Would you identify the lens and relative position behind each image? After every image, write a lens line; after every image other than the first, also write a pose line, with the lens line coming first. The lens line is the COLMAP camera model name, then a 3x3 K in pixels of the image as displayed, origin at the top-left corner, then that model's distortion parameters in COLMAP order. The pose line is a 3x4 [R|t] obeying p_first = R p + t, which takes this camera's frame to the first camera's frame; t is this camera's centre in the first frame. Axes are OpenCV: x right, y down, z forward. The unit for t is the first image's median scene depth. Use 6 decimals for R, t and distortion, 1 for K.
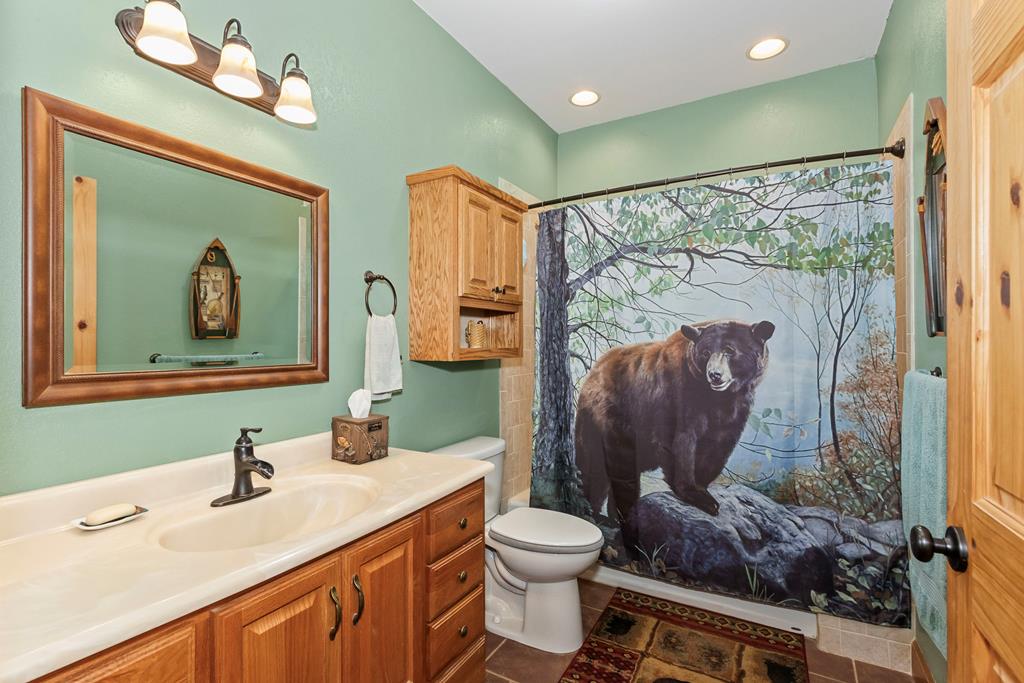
lens RADIAL K [[475.3, 0, 513.1], [0, 475.3, 343.7], [0, 0, 1]] dist [0.011219, -0.003646]
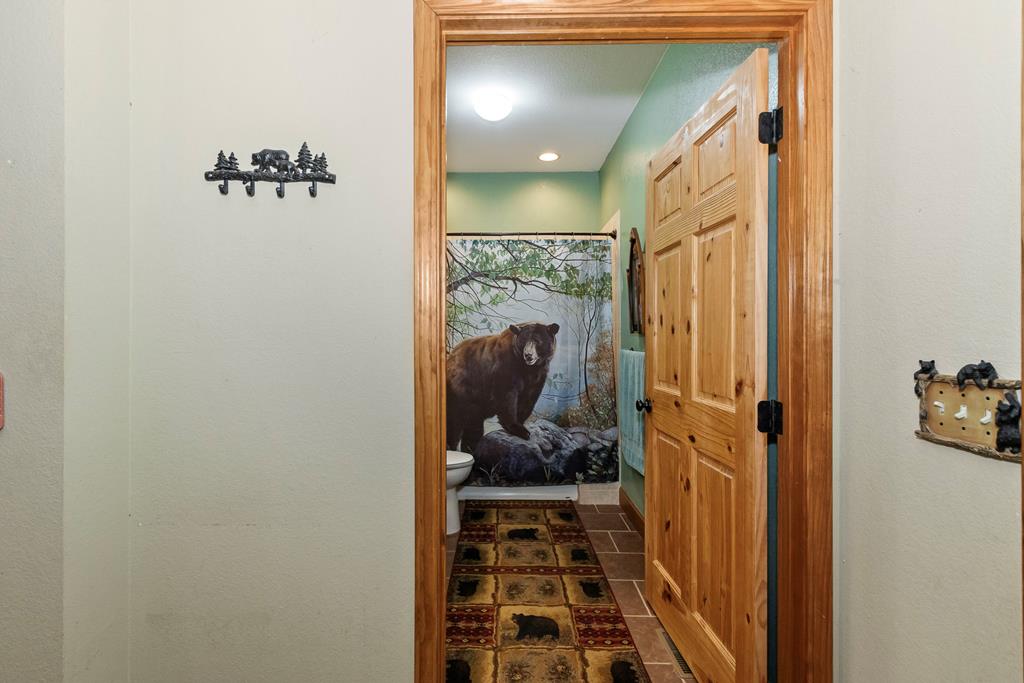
lens RADIAL K [[475.3, 0, 507.2], [0, 475.3, 339.3], [0, 0, 1]] dist [0.011219, -0.003646]
pose [[0.867553, -0.001992, 0.497341, -0.473066], [-0.001291, 0.999980, 0.006257, 0.000143], [-0.497343, -0.006071, 0.867533, -0.408550]]
